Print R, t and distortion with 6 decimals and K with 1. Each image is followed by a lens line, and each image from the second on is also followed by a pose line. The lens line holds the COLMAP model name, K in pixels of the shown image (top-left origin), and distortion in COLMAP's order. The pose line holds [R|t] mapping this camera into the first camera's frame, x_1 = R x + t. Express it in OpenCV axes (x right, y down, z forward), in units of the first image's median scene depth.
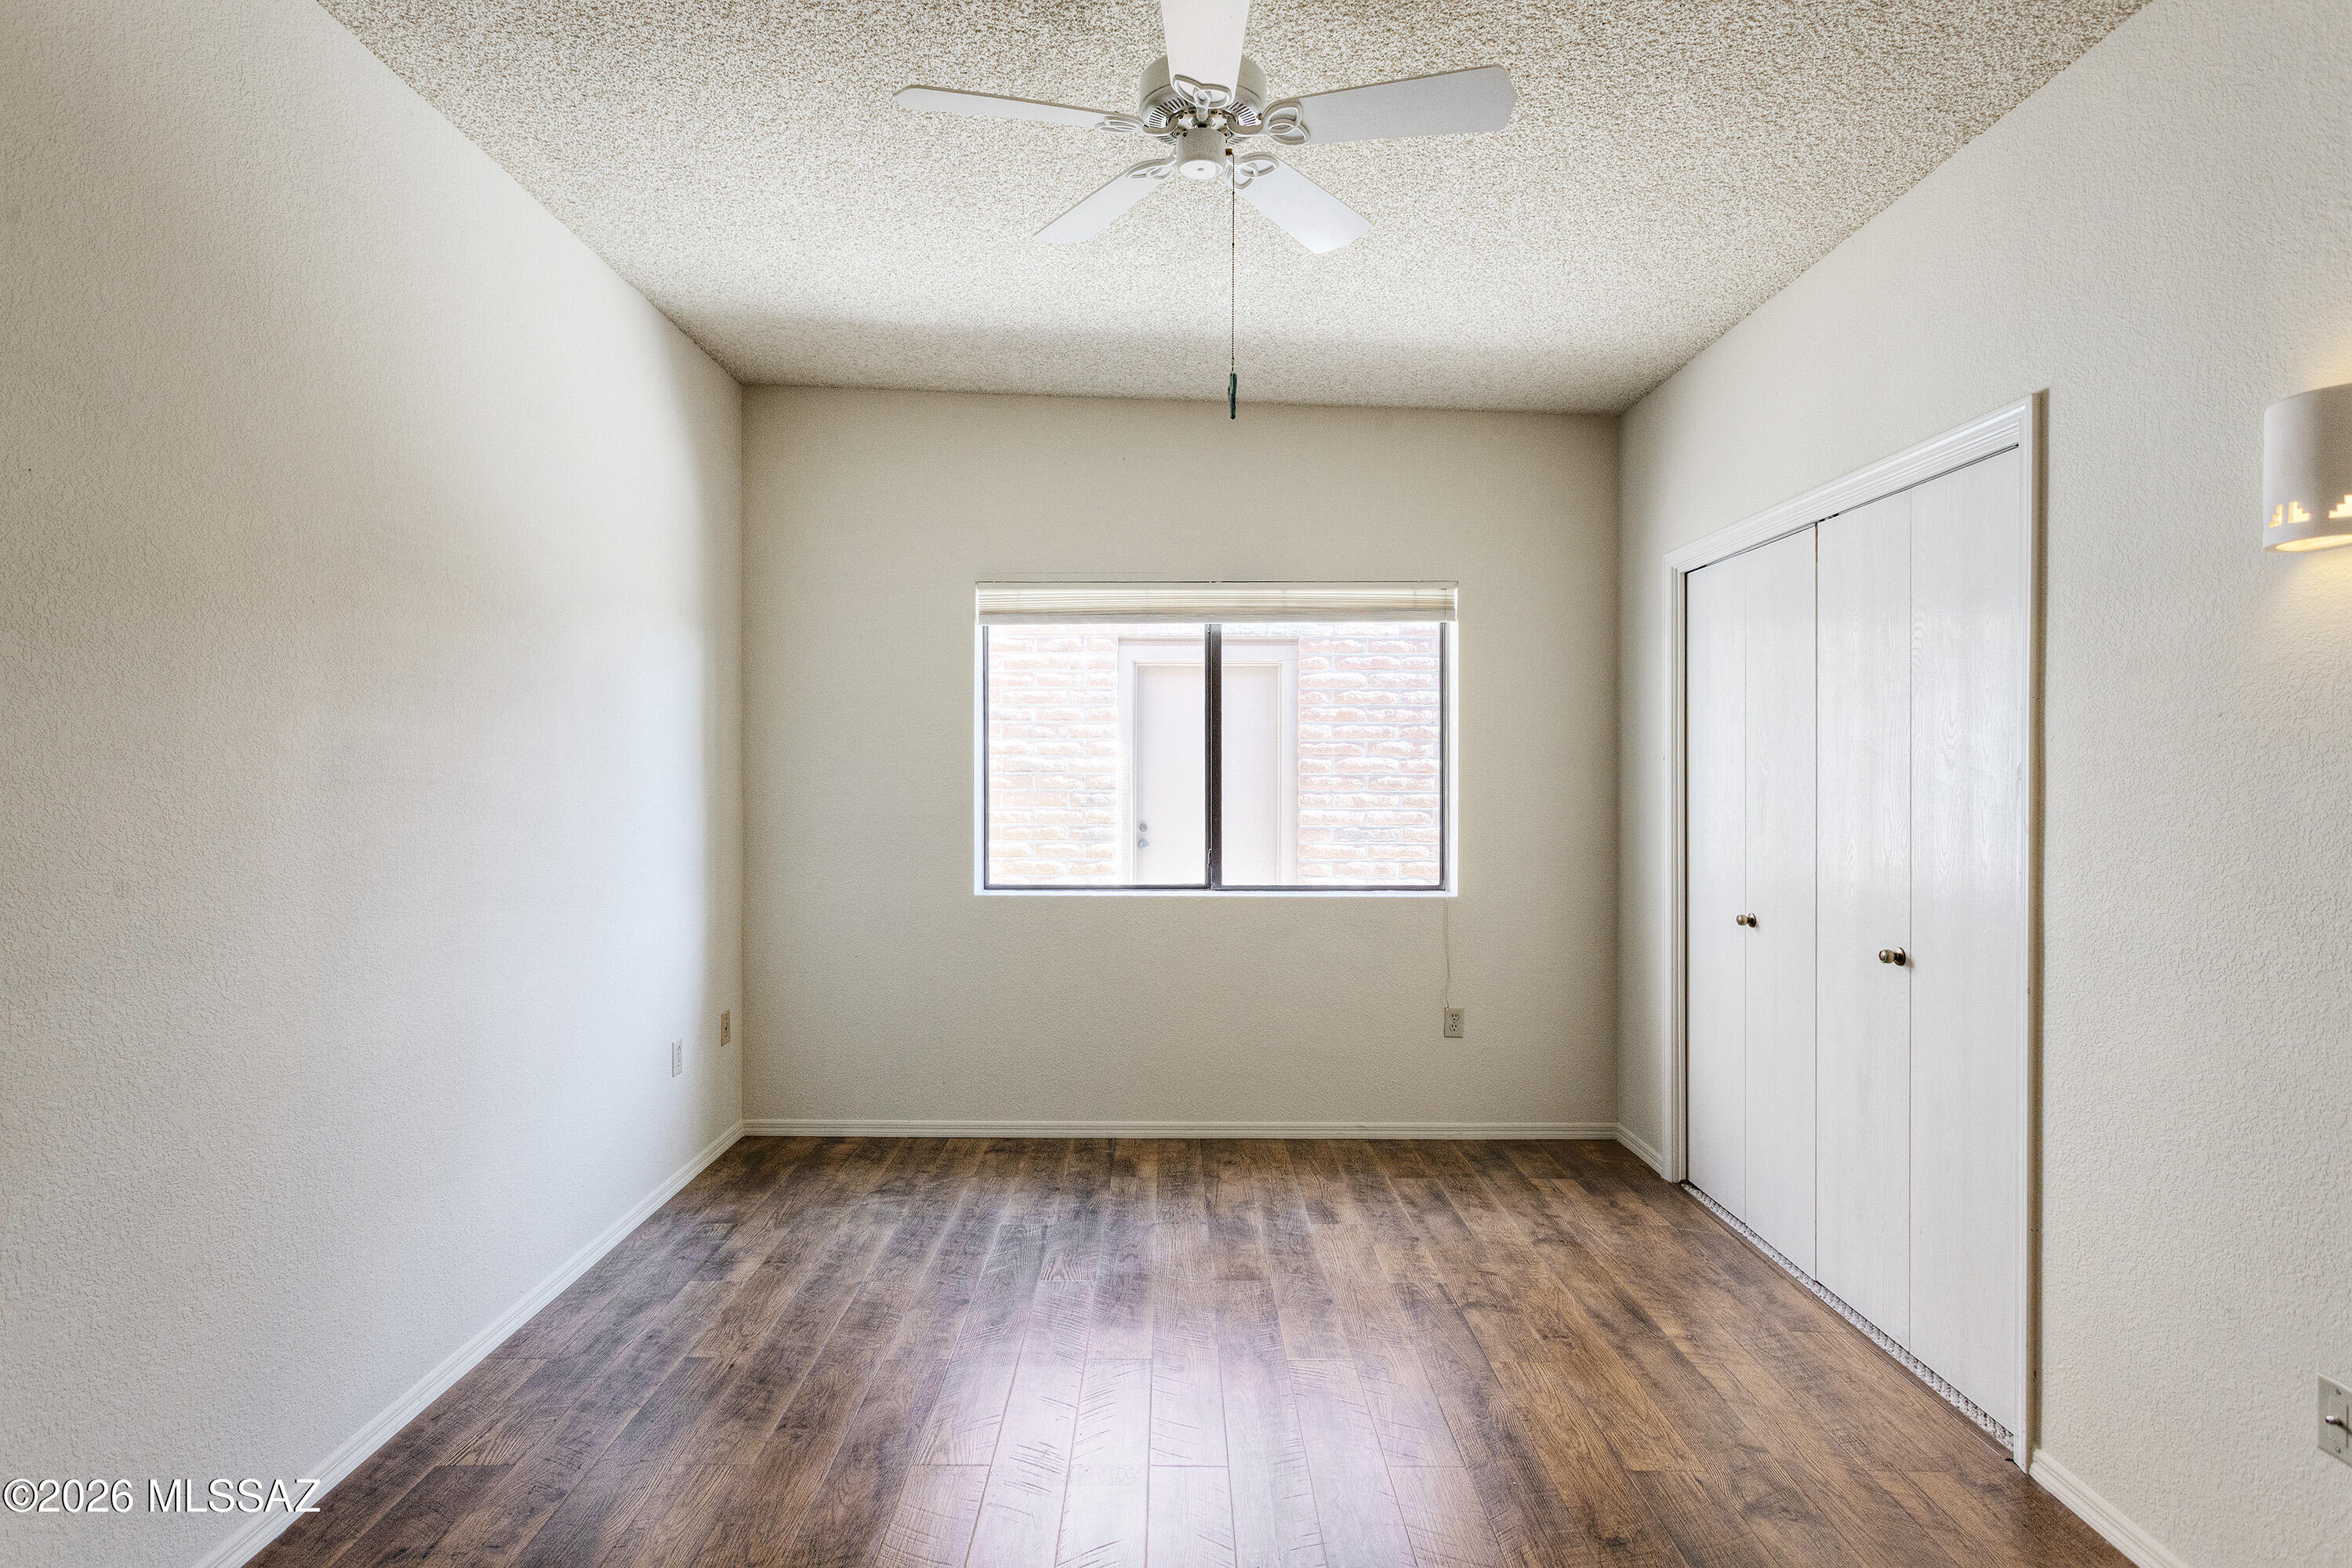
lens RADIAL K [[1121.3, 0, 1171.8], [0, 1121.3, 782.2], [0, 0, 1]] dist [0.002243, -0.000110]
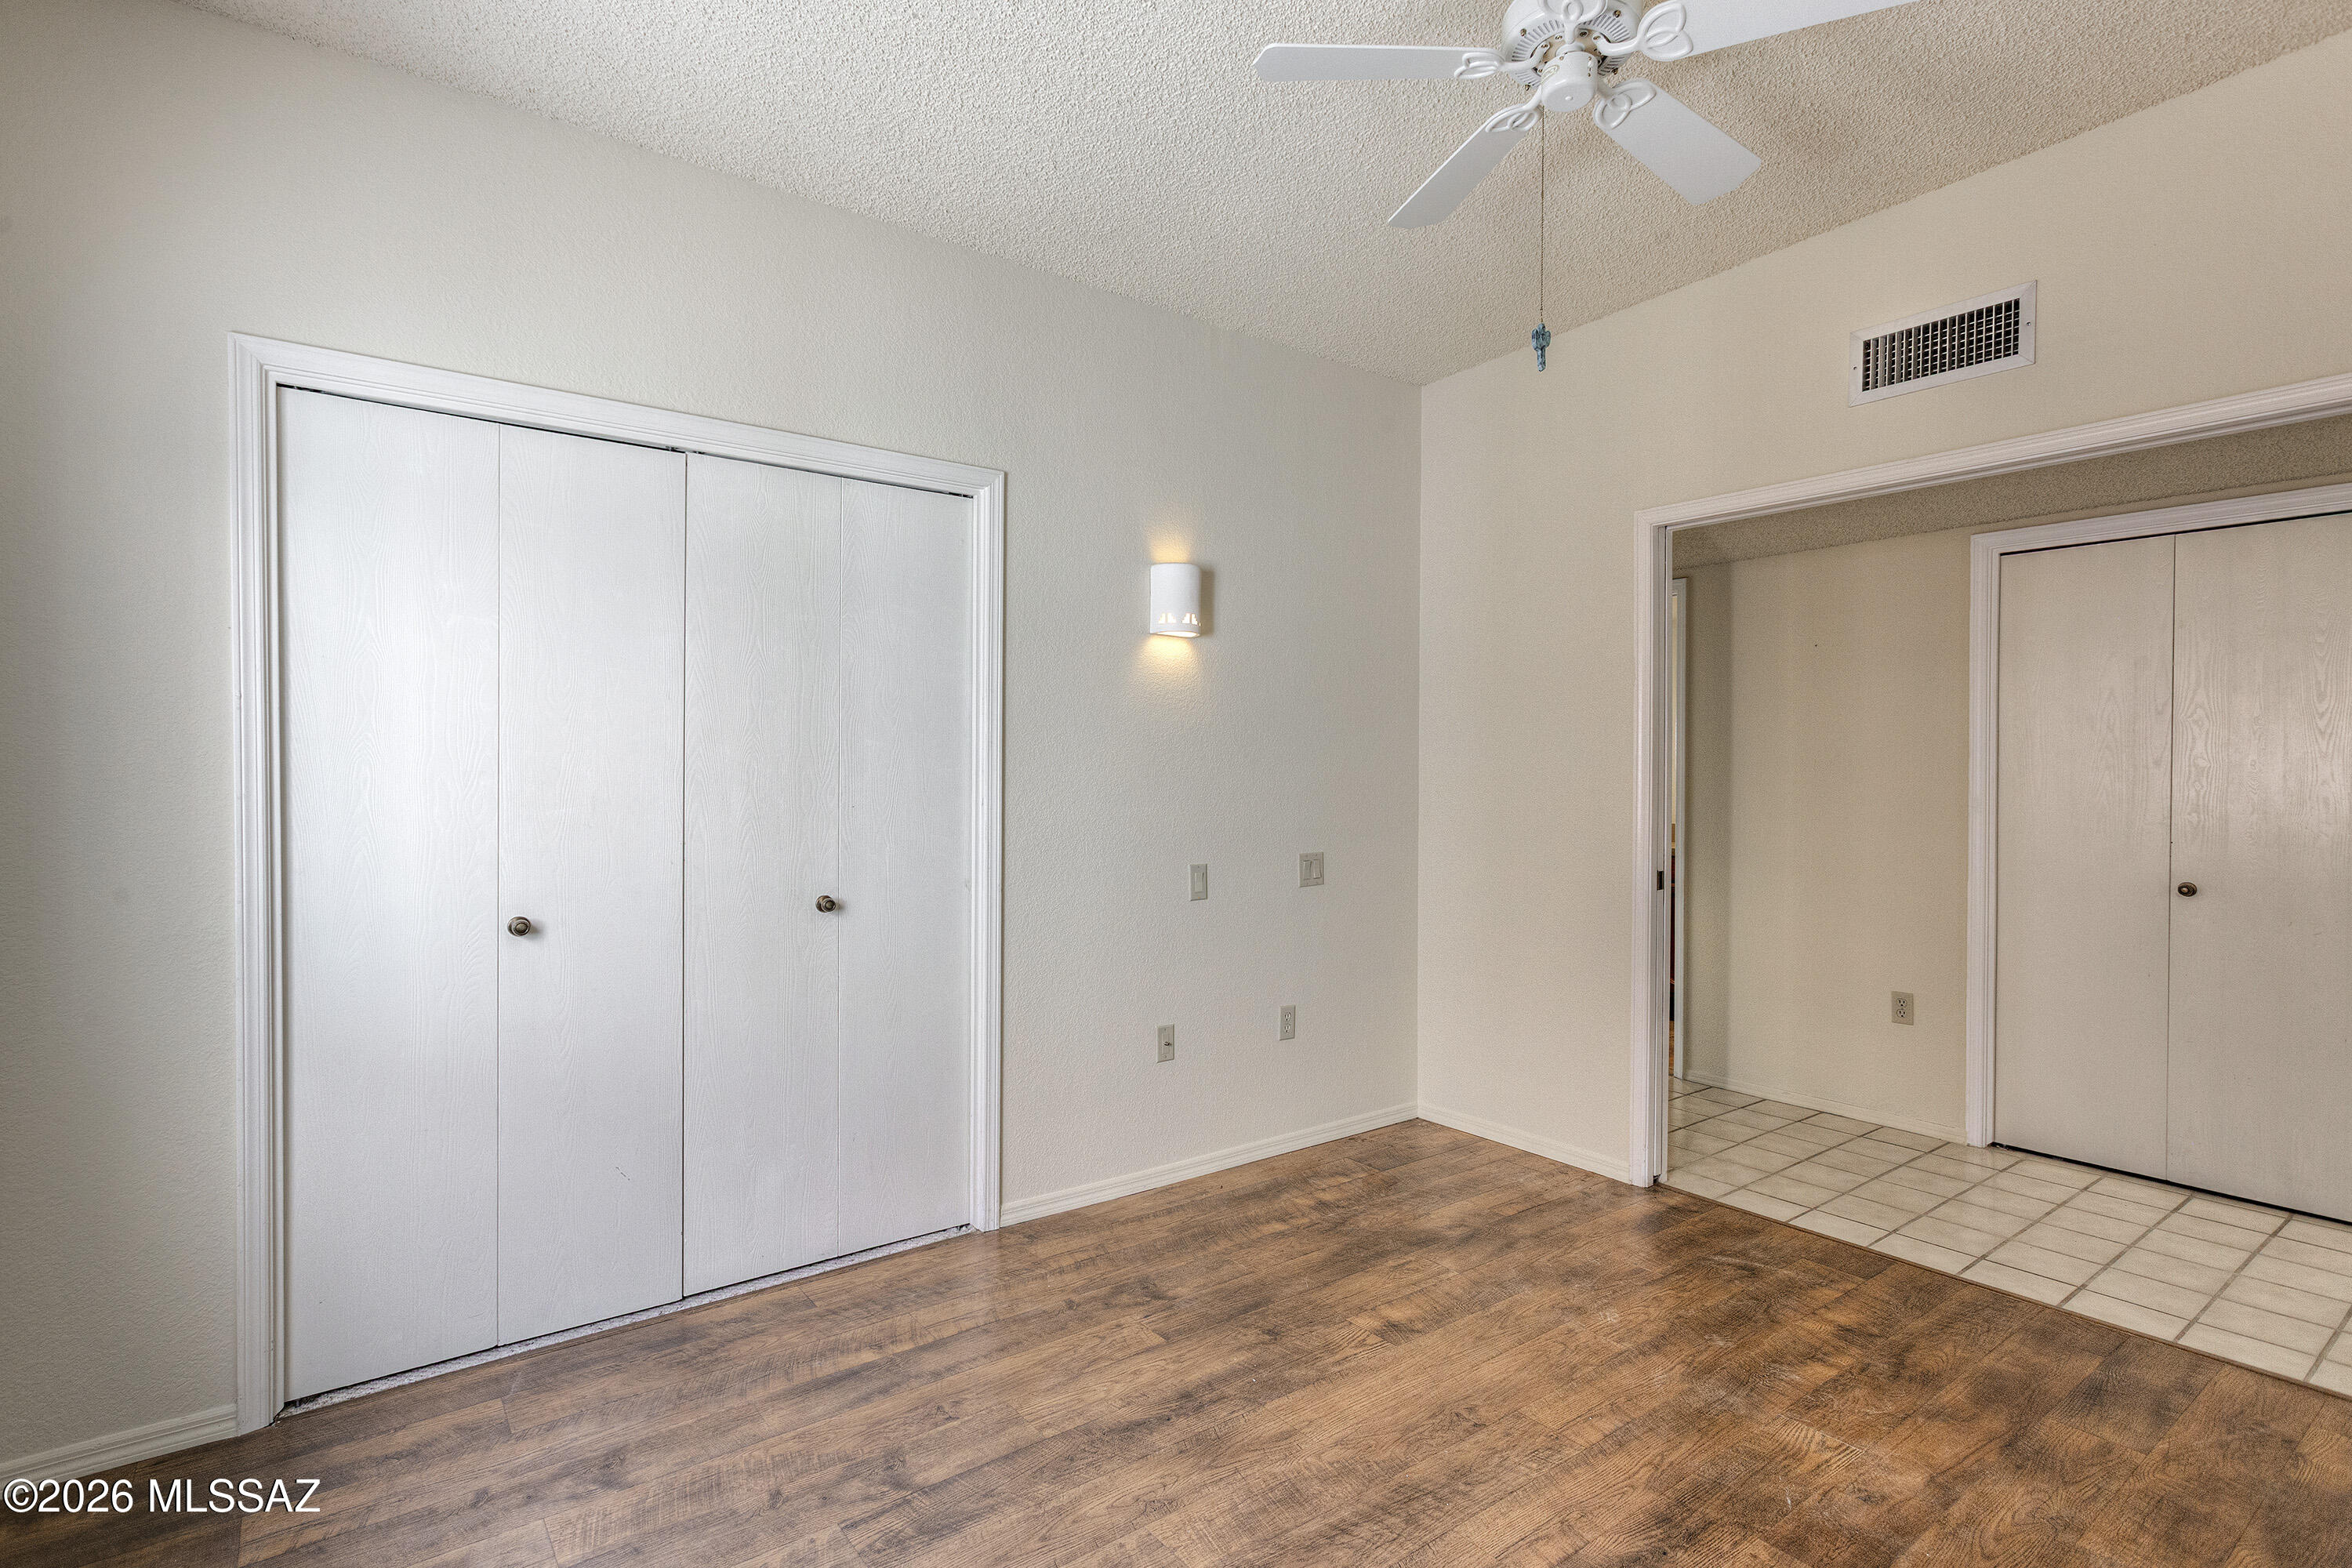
lens RADIAL K [[1121.3, 0, 1166.8], [0, 1121.3, 776.9], [0, 0, 1]] dist [0.002243, -0.000110]
pose [[-0.592230, -0.014214, 0.805643, -0.392387], [-0.003859, 0.999883, 0.014805, 0.014450], [-0.805759, 0.005659, -0.592216, 1.291446]]
